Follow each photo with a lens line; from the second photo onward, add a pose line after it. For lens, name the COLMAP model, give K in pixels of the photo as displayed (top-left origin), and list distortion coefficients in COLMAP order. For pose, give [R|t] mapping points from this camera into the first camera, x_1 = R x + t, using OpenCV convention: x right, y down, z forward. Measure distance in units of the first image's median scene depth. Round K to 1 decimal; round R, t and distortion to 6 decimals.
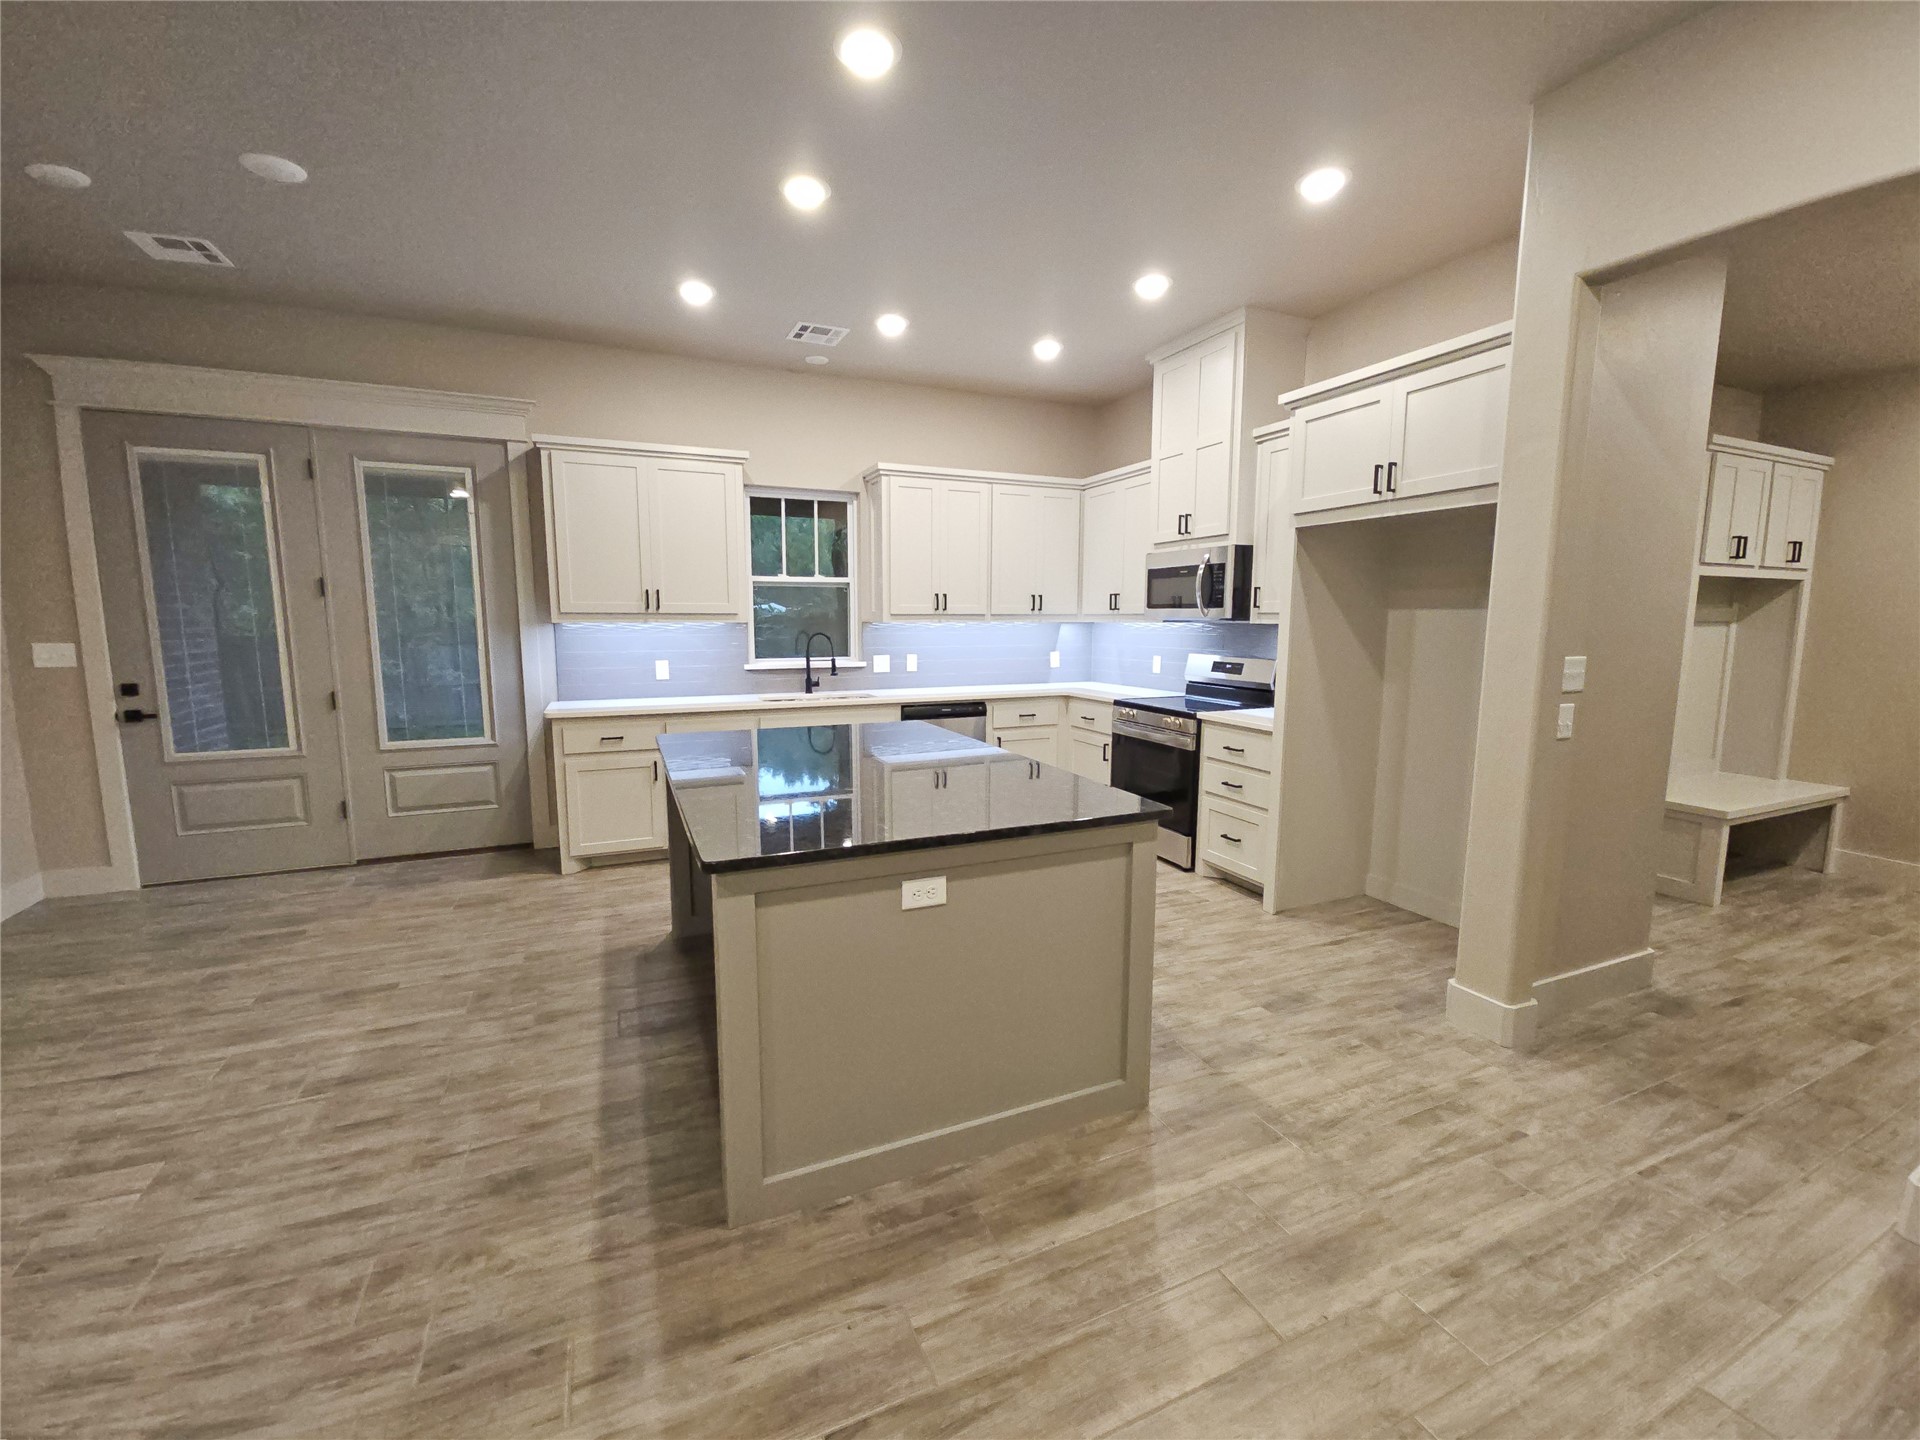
lens RADIAL K [[786.1, 0, 954.6], [0, 786.1, 715.7], [0, 0, 1]] dist [0.000041, 0.000063]
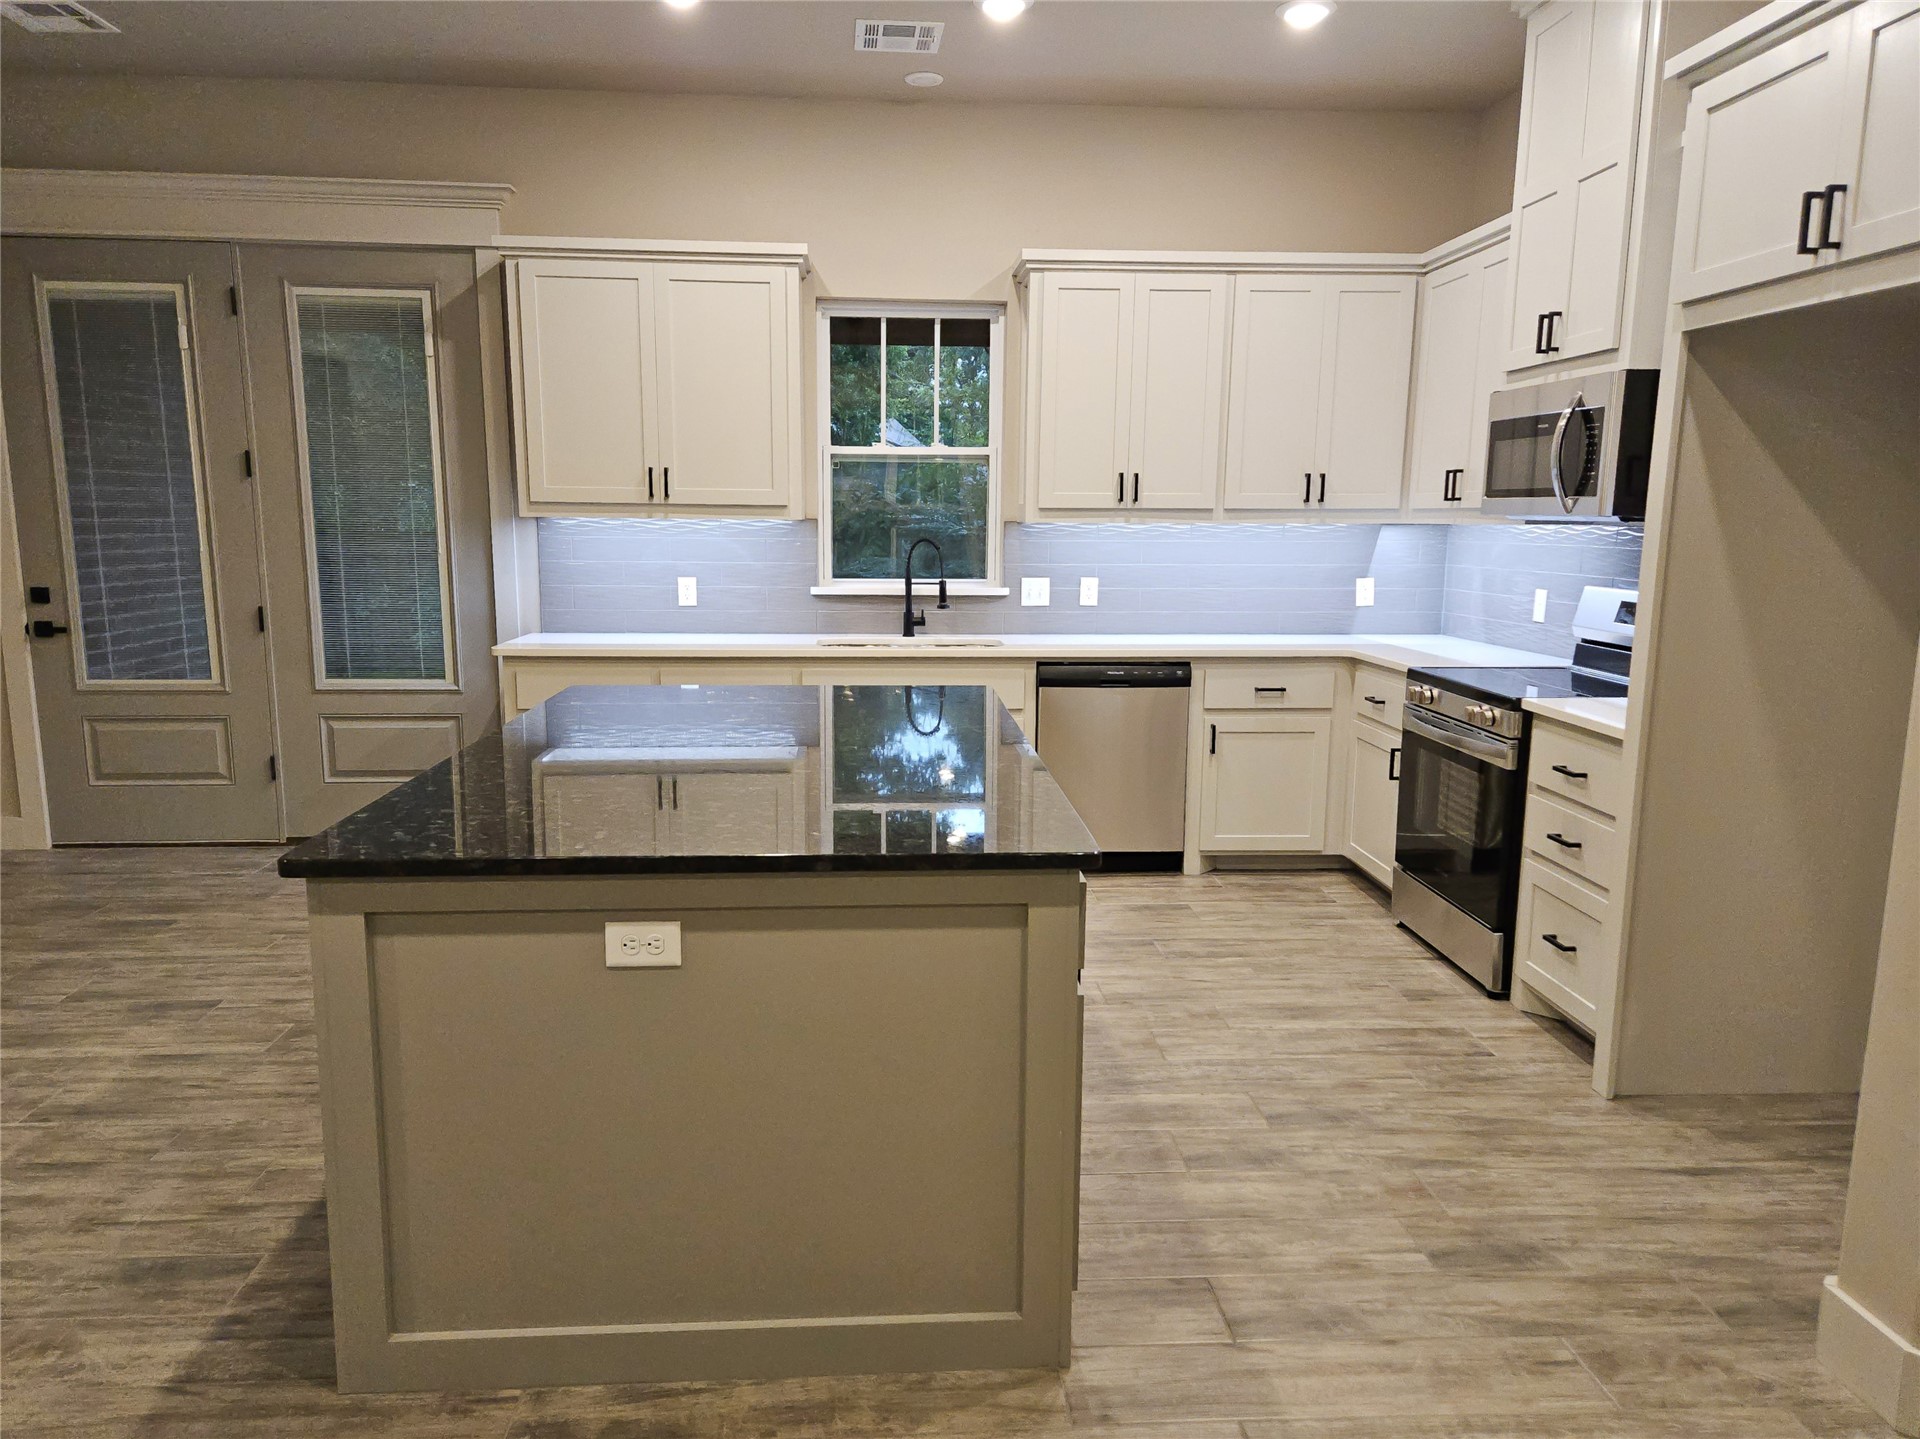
lens RADIAL K [[1319.2, 0, 945.9], [0, 1319.2, 731.1], [0, 0, 1]] dist [0.079811, -0.067956]
pose [[0.938887, 0.062075, -0.338582, 0.250616], [-0.049369, 0.997720, 0.046019, -0.004050], [0.340667, -0.026491, 0.939811, 0.035555]]
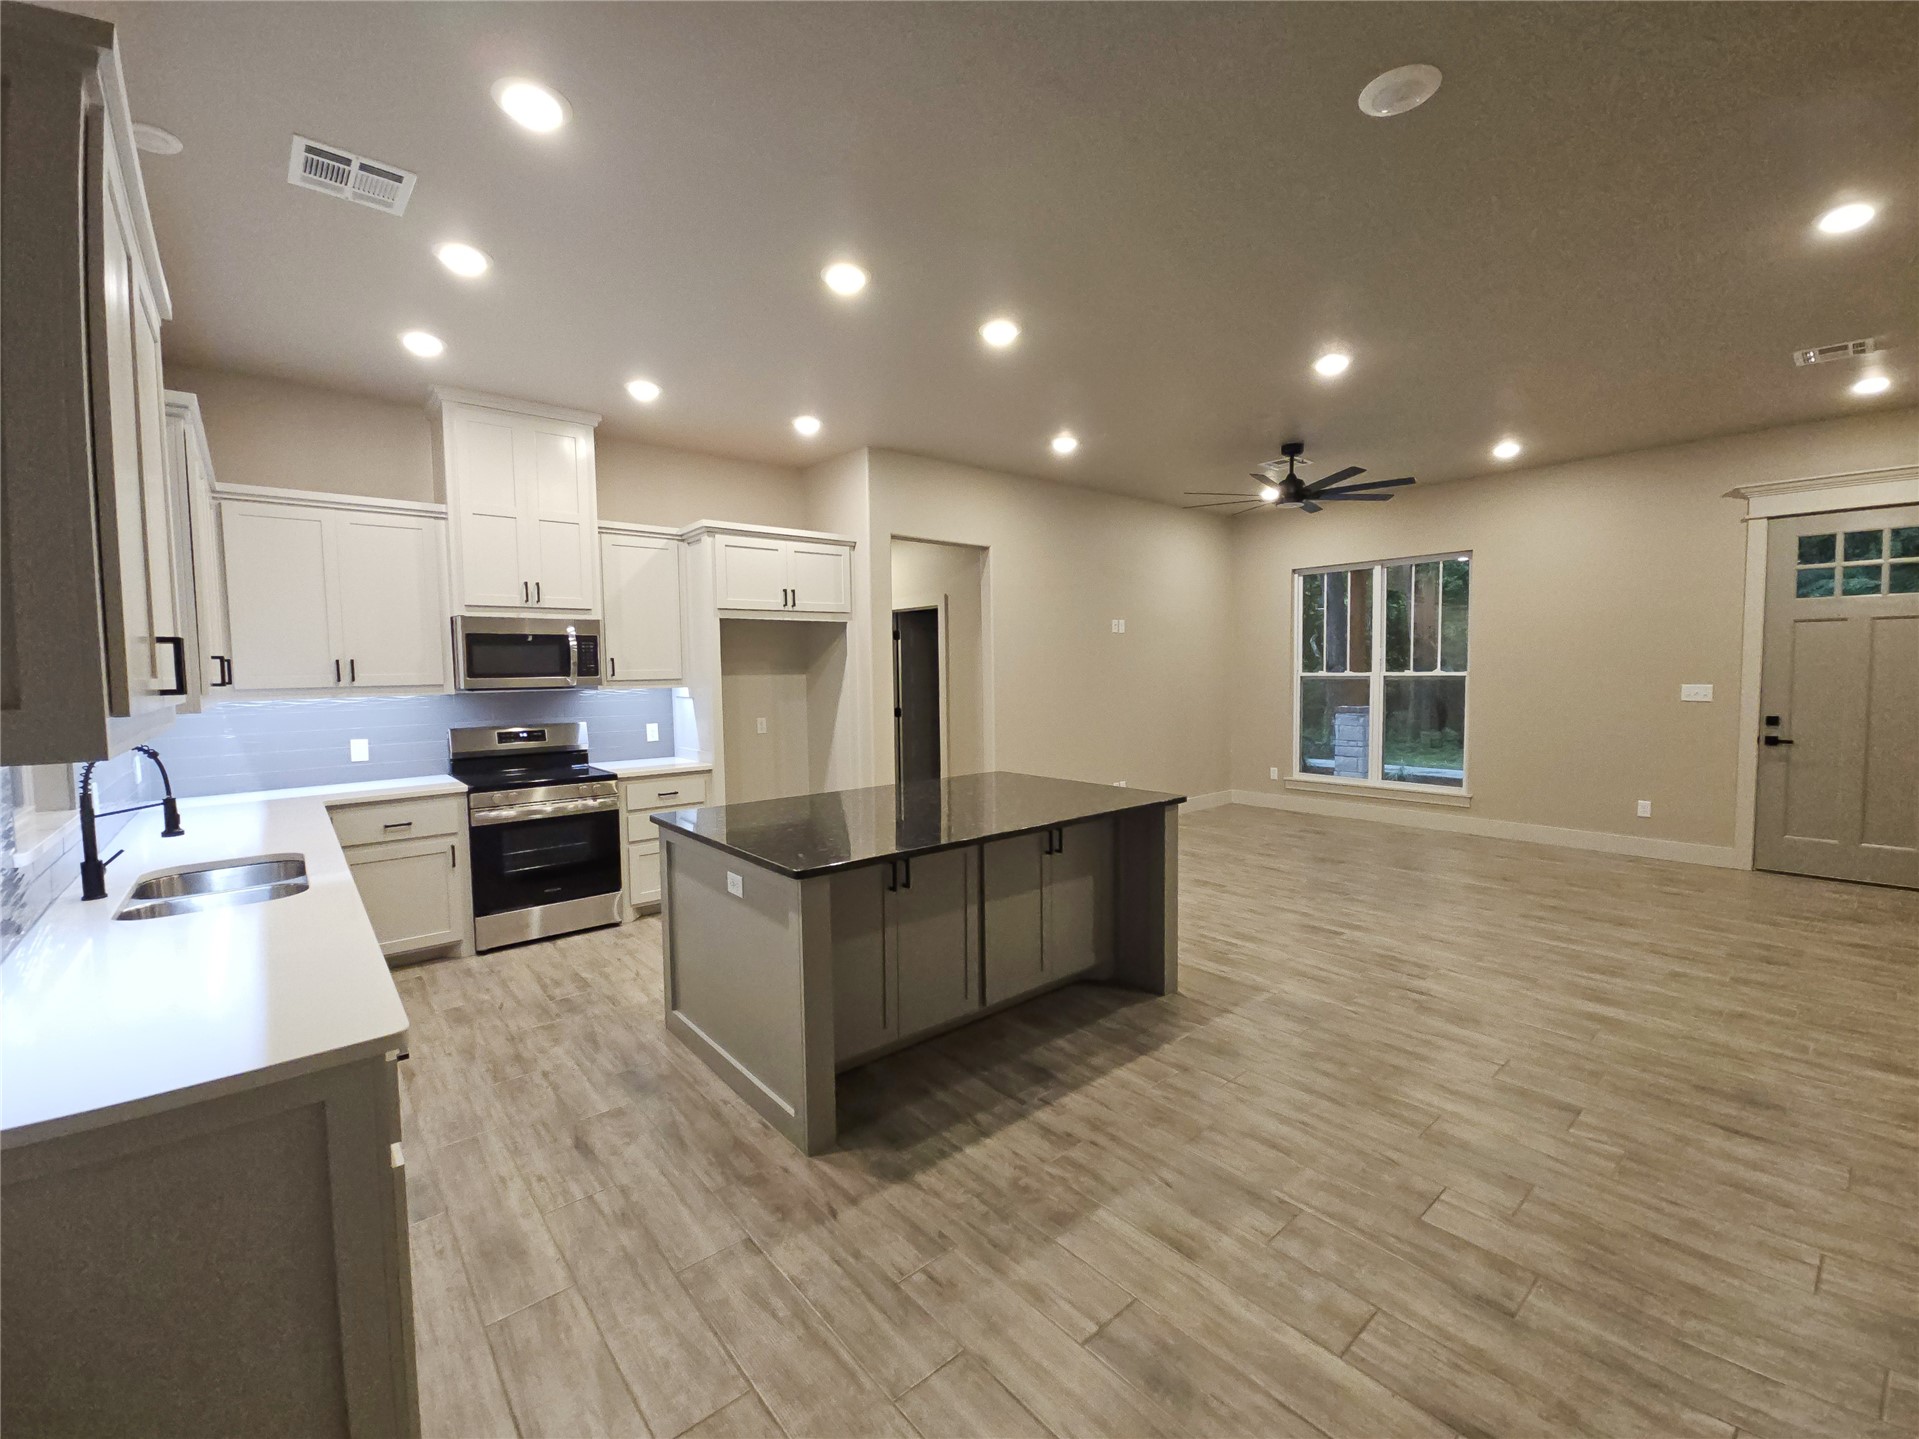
lens RADIAL K [[809.6, 0, 952.9], [0, 809.6, 716.5], [0, 0, 1]] dist [-0.000135, 0.000074]
pose [[-0.281503, -0.057073, 0.957862, -0.877128], [0.134766, 0.985984, 0.098355, -0.126951], [-0.950050, 0.156774, -0.269866, 0.853036]]
